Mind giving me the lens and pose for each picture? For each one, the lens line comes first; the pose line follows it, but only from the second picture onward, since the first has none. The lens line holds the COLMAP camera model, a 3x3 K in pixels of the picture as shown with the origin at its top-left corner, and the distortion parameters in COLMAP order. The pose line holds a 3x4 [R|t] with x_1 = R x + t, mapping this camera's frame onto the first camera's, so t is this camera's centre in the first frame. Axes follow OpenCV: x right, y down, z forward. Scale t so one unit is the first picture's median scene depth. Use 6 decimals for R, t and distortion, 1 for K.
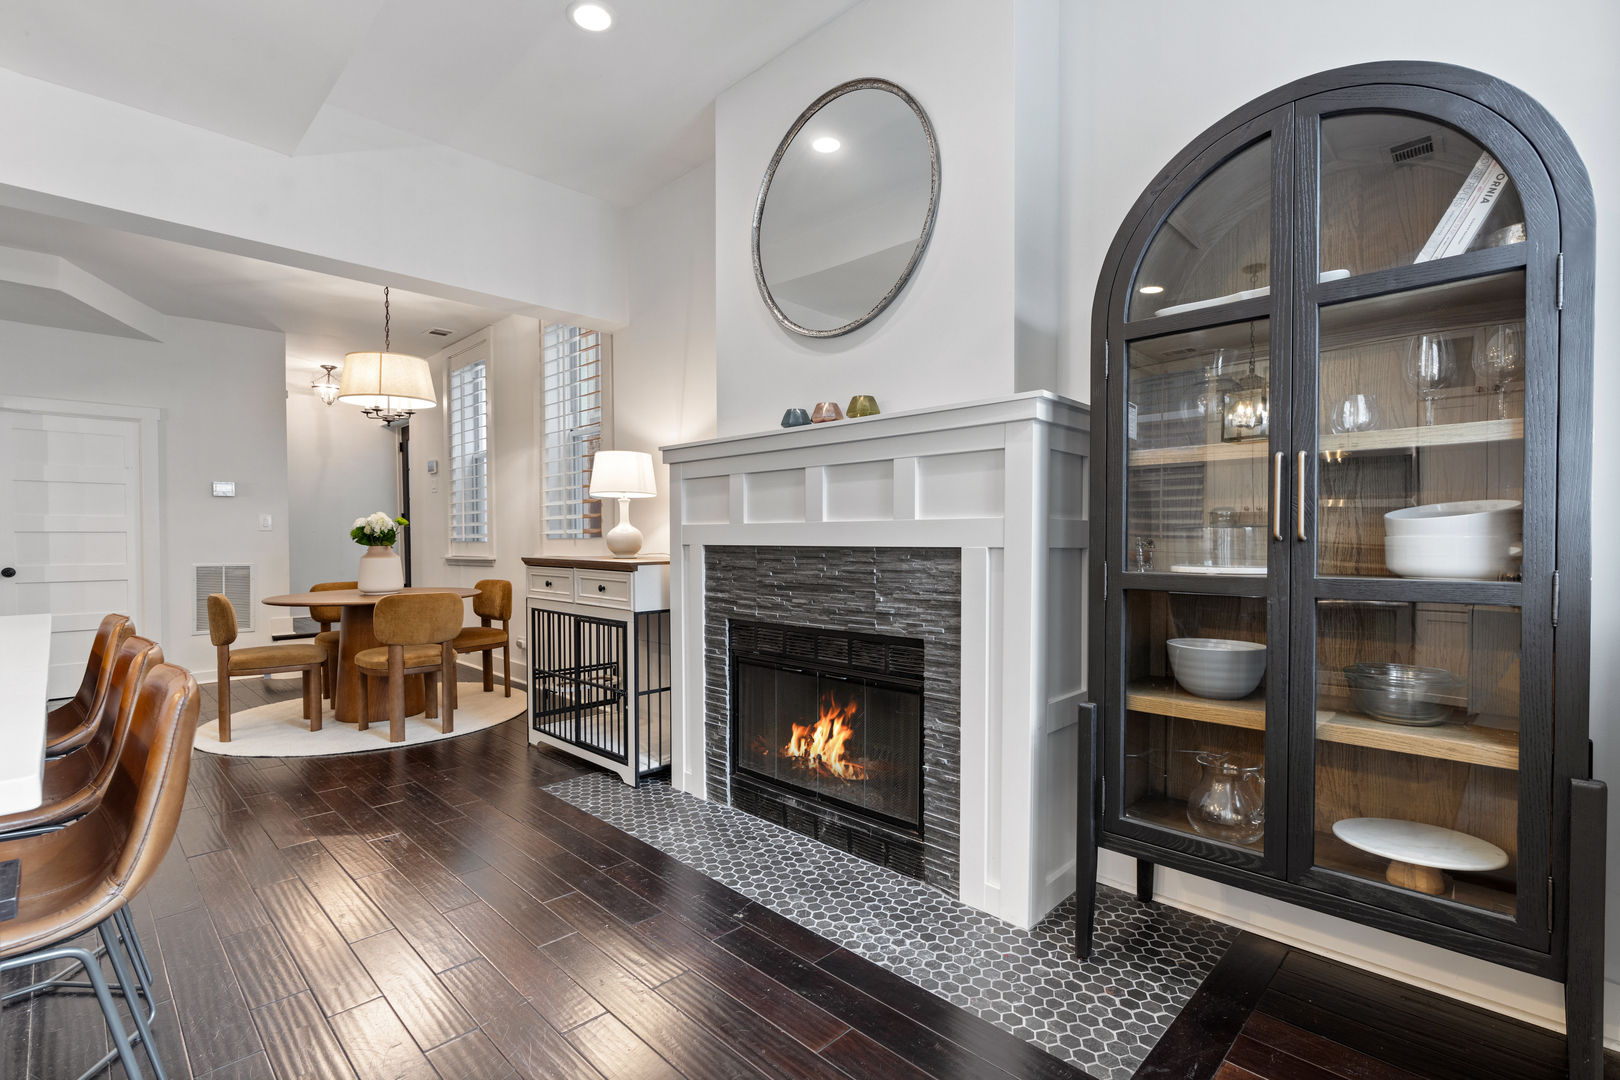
lens RADIAL K [[751.8, 0, 792.2], [0, 751.8, 543.5], [0, 0, 1]] dist [0.014978, 0.000617]
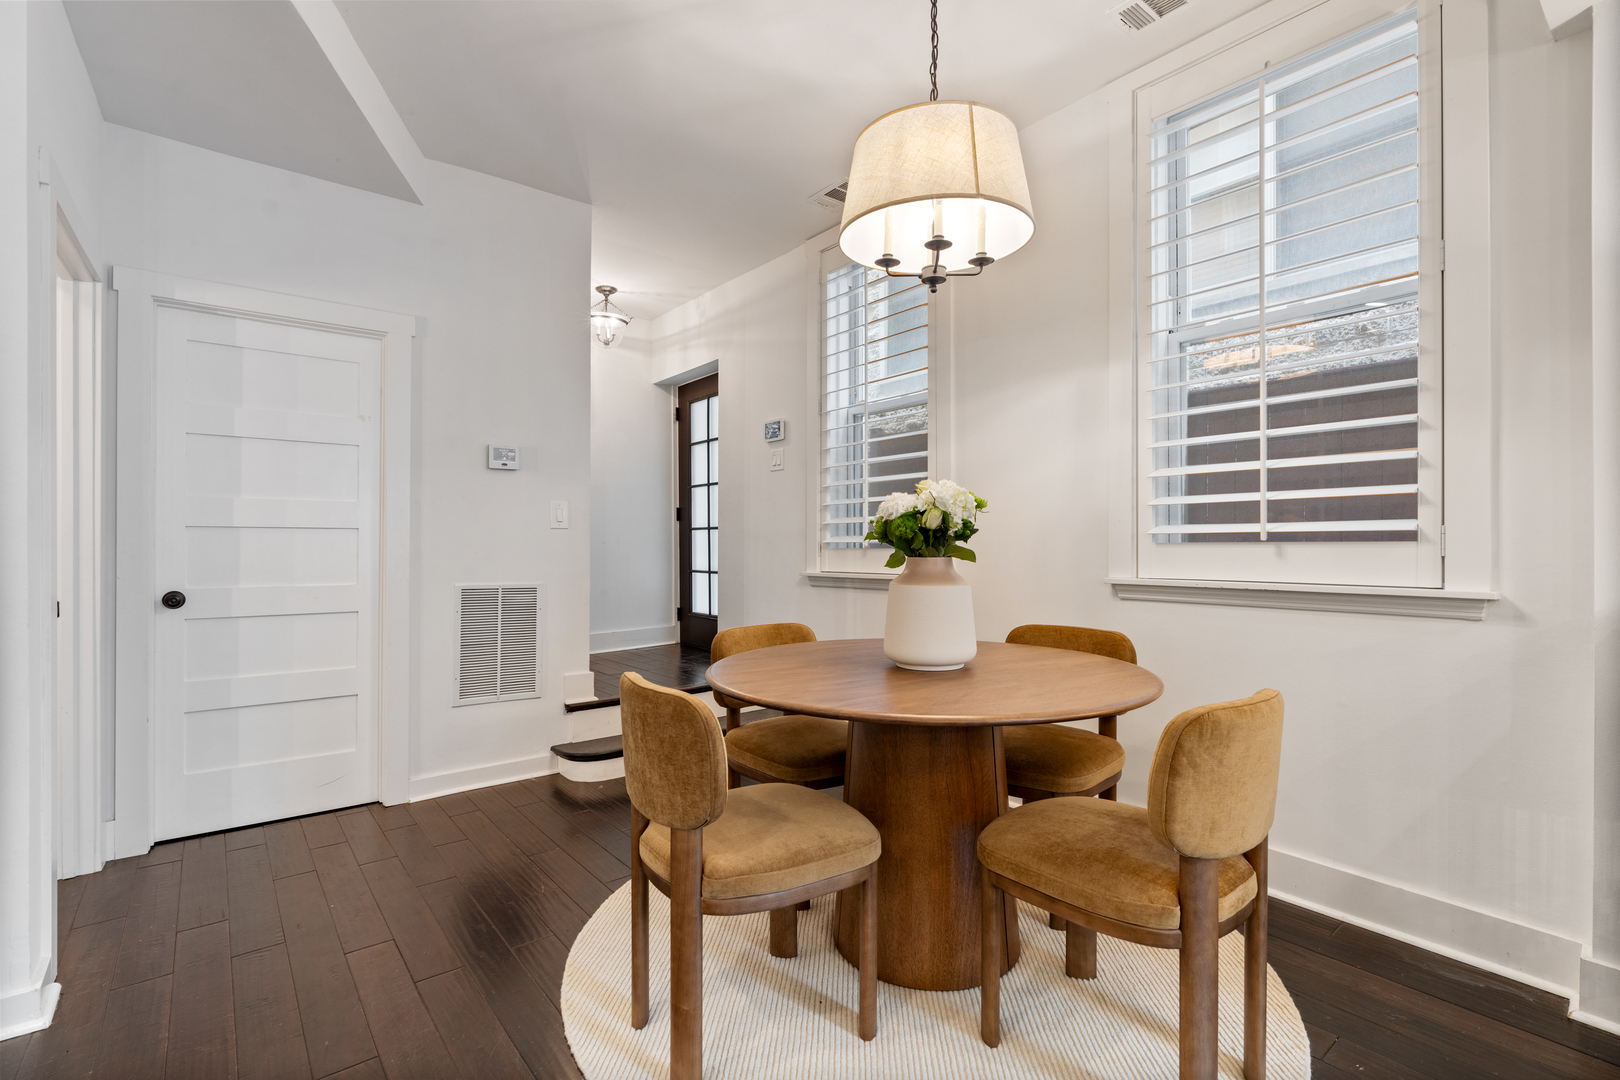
lens RADIAL K [[733.2, 0, 803.7], [0, 733.2, 534.3], [0, 0, 1]] dist [-0.005182, 0.000633]
pose [[0.995987, 0.003478, -0.089429, -0.455484], [-0.005693, 0.999683, -0.024533, 0.001083], [0.089315, 0.024944, 0.995691, 0.445193]]
